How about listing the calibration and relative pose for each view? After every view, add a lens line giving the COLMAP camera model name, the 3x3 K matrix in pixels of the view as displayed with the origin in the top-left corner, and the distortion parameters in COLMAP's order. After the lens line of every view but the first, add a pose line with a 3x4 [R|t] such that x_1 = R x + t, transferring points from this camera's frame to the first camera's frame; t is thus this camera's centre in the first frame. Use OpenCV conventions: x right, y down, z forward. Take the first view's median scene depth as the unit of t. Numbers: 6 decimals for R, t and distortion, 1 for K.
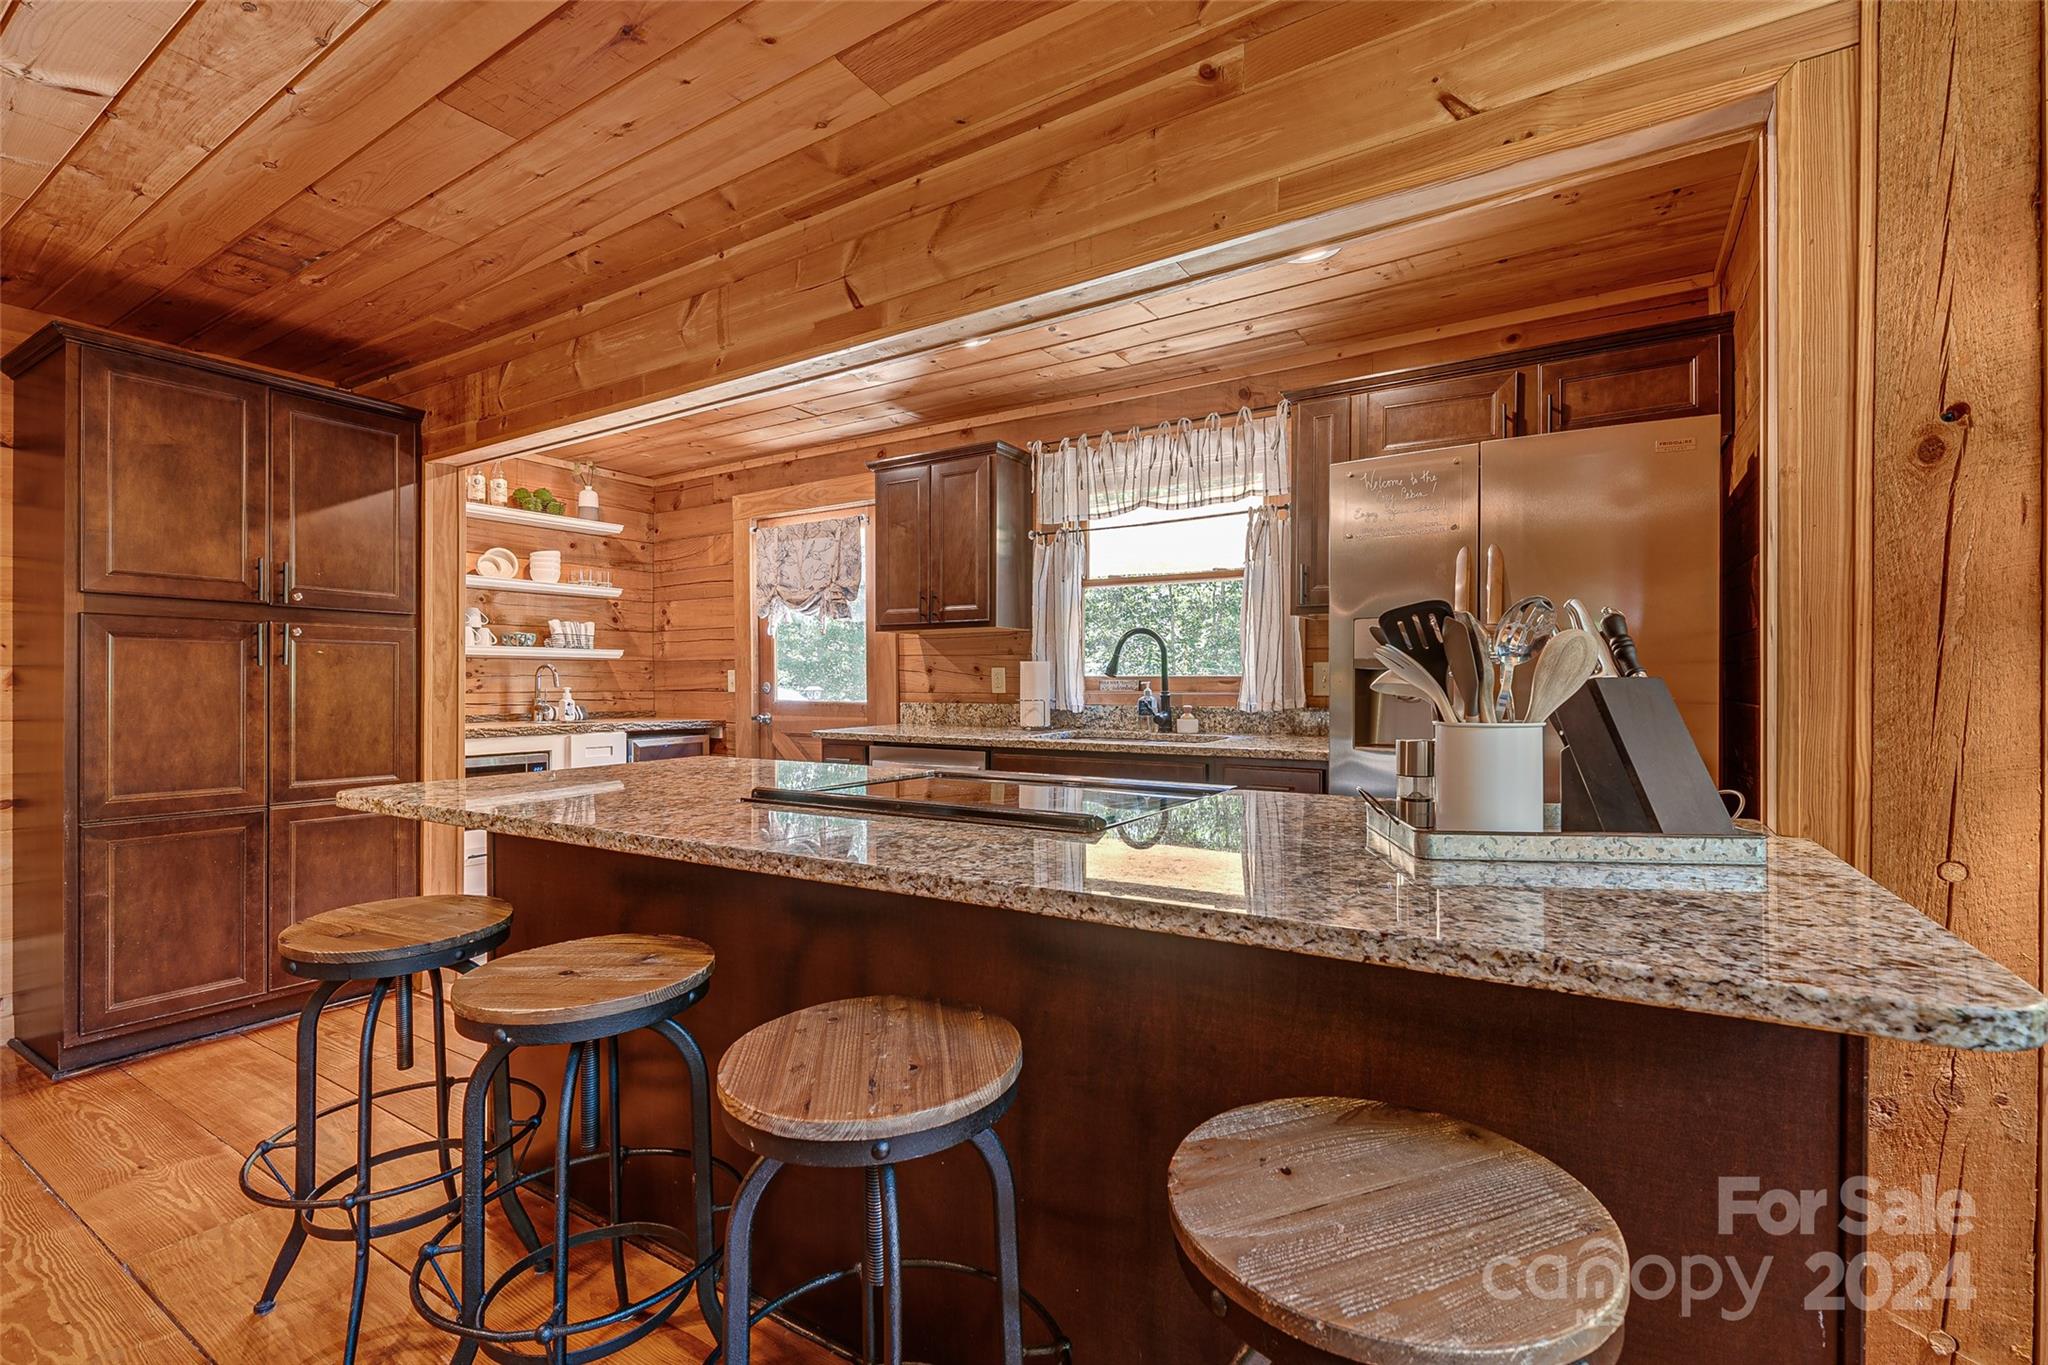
lens RADIAL K [[882.2, 0, 1034.2], [0, 882.2, 685.5], [0, 0, 1]] dist [0.018914, -0.011326]
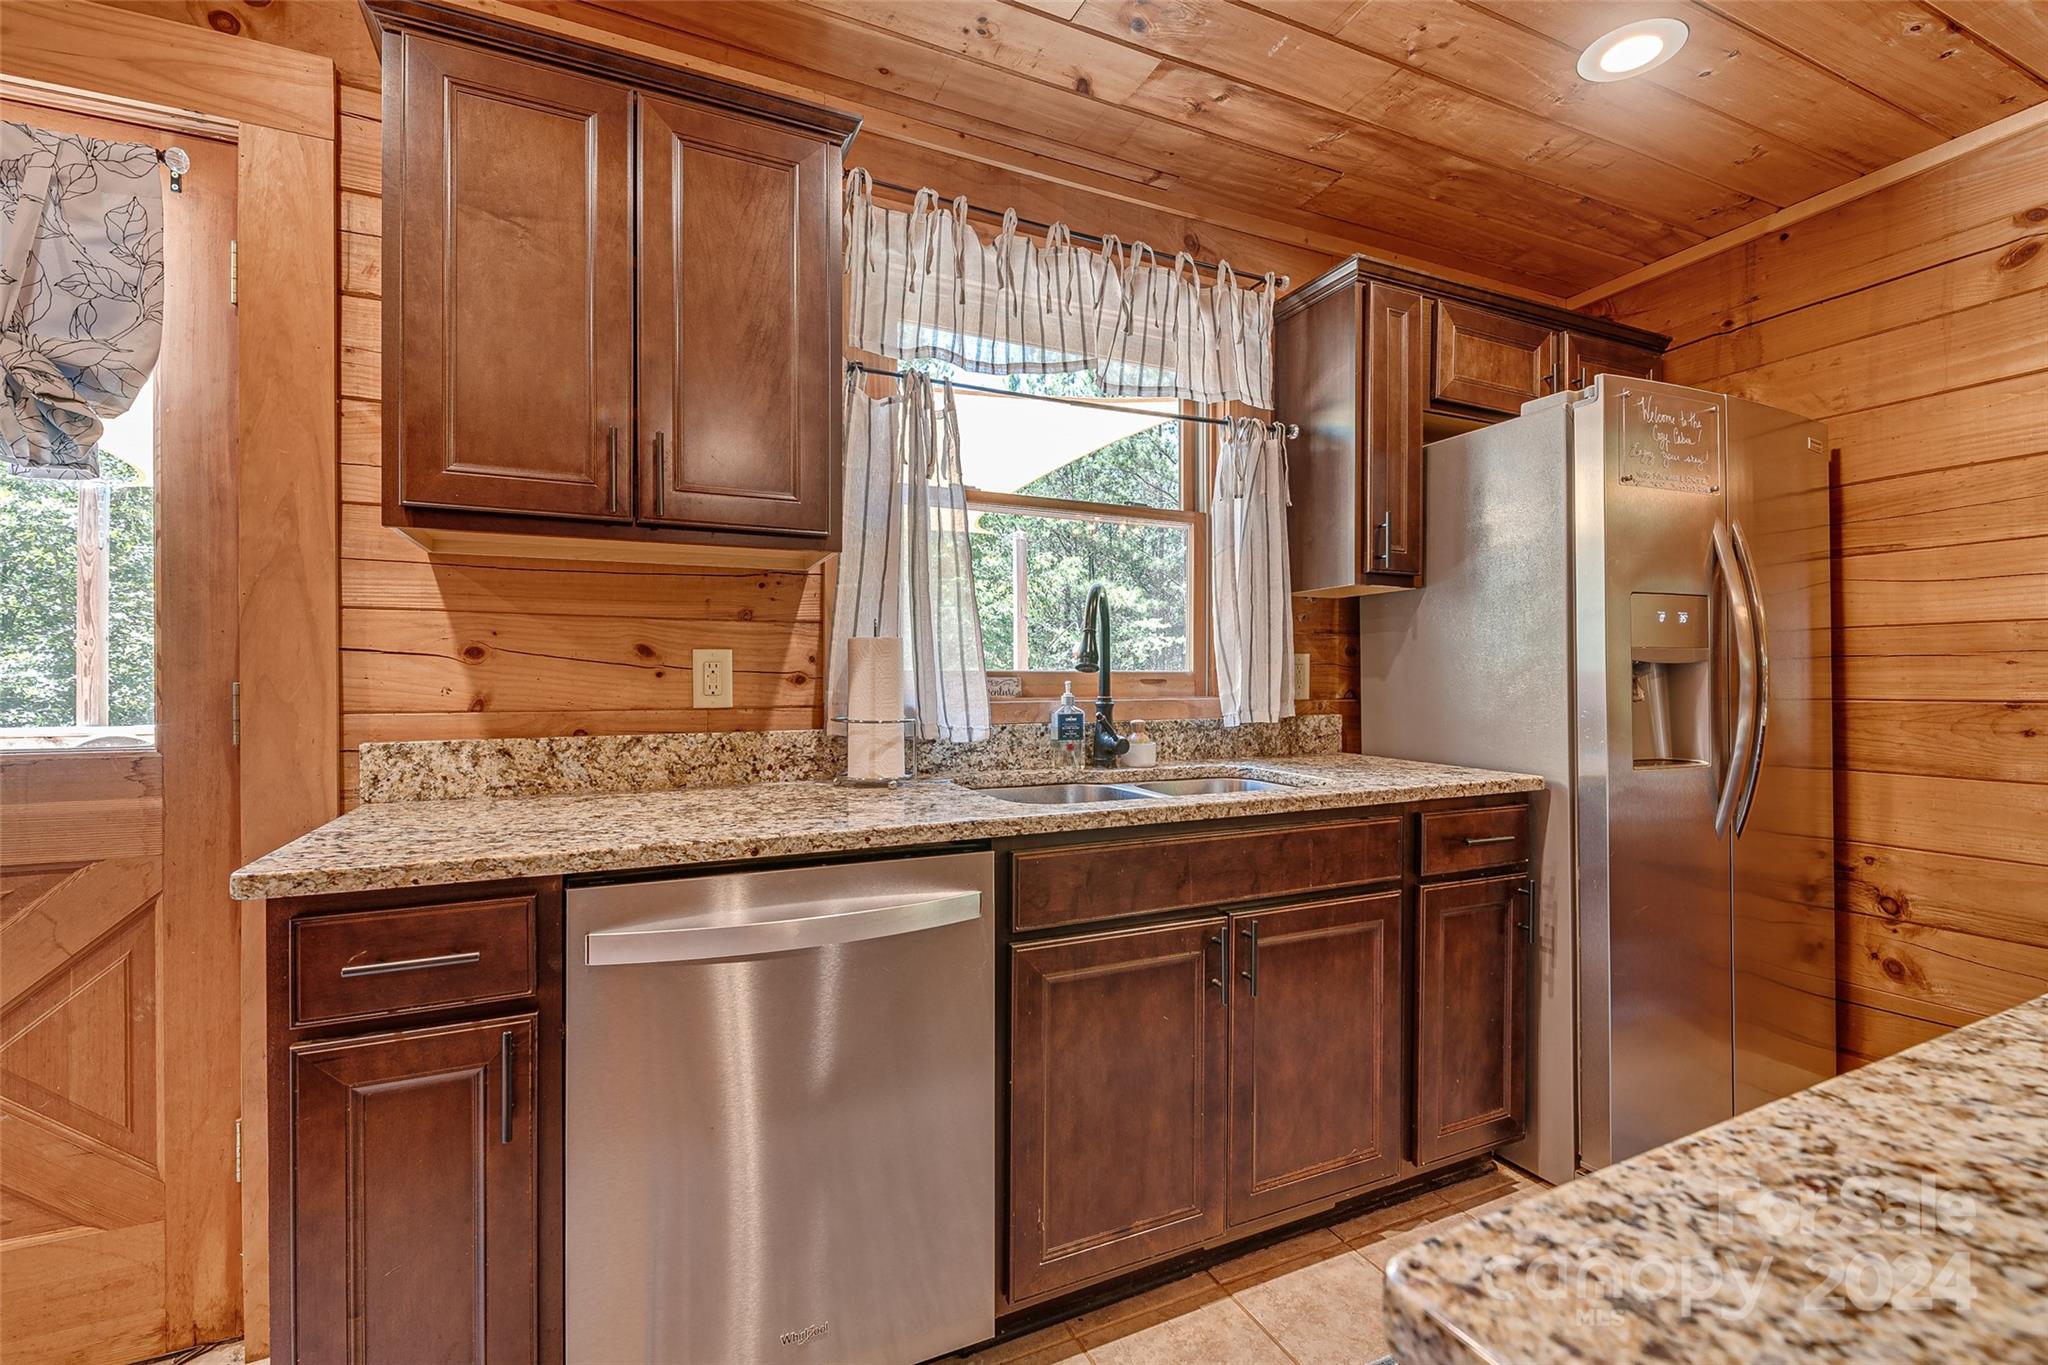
lens RADIAL K [[893.0, 0, 1047.7], [0, 893.0, 679.1], [0, 0, 1]] dist [0.012458, -0.007517]
pose [[0.538194, 0.001450, 0.842820, -0.355019], [0.006963, 0.999957, -0.006166, -0.001845], [-0.842792, 0.009187, 0.538161, 0.684389]]
